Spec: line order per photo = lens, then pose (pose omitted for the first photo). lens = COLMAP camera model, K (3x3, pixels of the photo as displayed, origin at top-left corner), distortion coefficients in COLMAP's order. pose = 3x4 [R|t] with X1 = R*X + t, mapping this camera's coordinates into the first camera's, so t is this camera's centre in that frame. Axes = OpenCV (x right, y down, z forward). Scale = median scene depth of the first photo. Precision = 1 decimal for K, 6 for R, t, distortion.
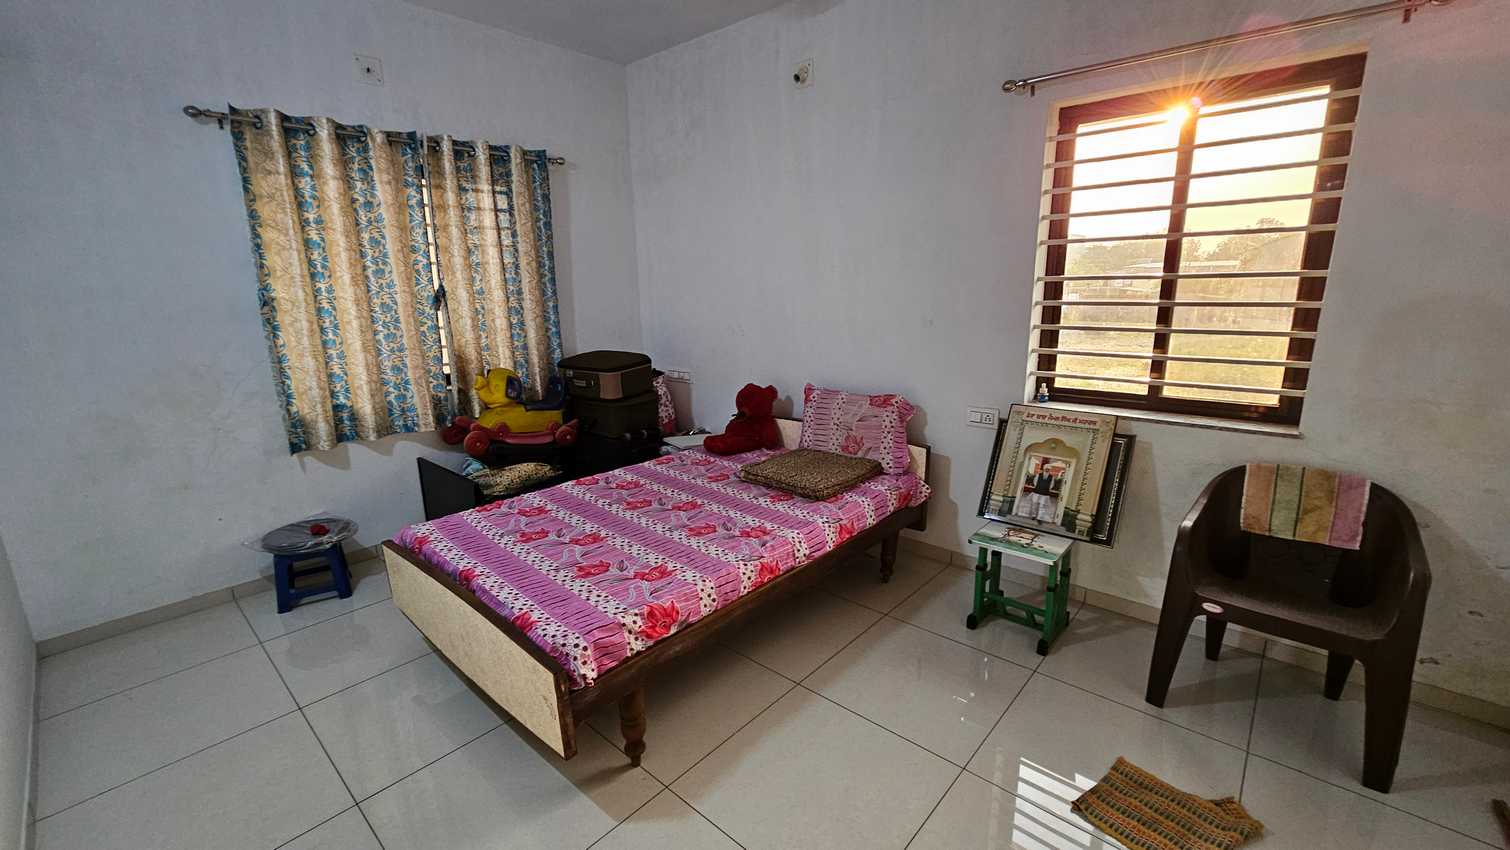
lens RADIAL K [[618.1, 0, 747.6], [0, 618.1, 421.9], [0, 0, 1]] dist [0.000415, -0.001486]
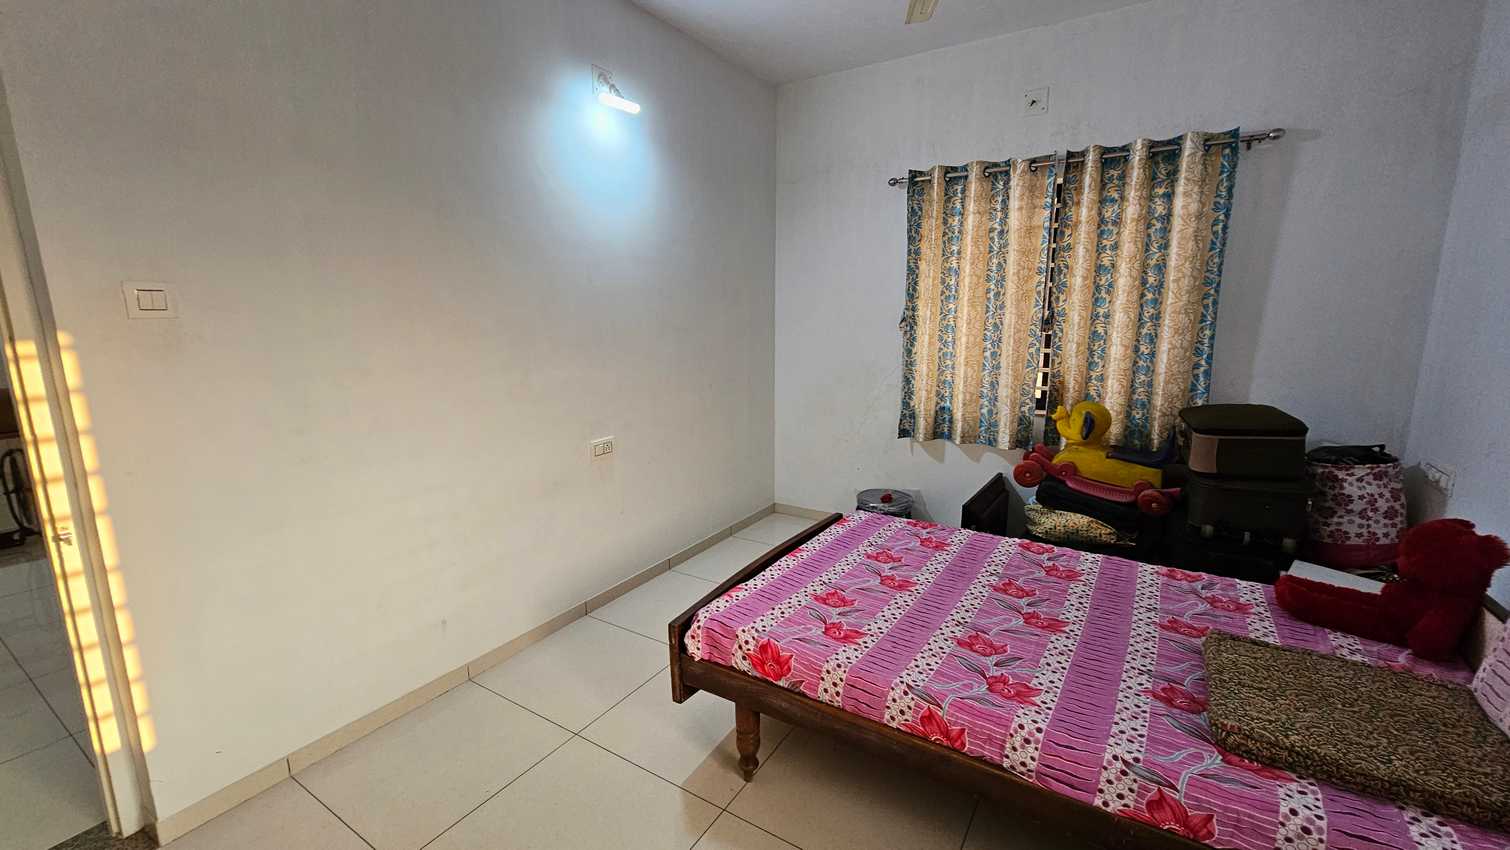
lens RADIAL K [[618.1, 0, 751.9], [0, 618.1, 423.8], [0, 0, 1]] dist [0.000415, -0.001486]
pose [[0.173885, 0.198185, -0.964617, 0.458523], [-0.213878, 0.963759, 0.159455, -0.118315], [0.961260, 0.178583, 0.209971, 0.454731]]
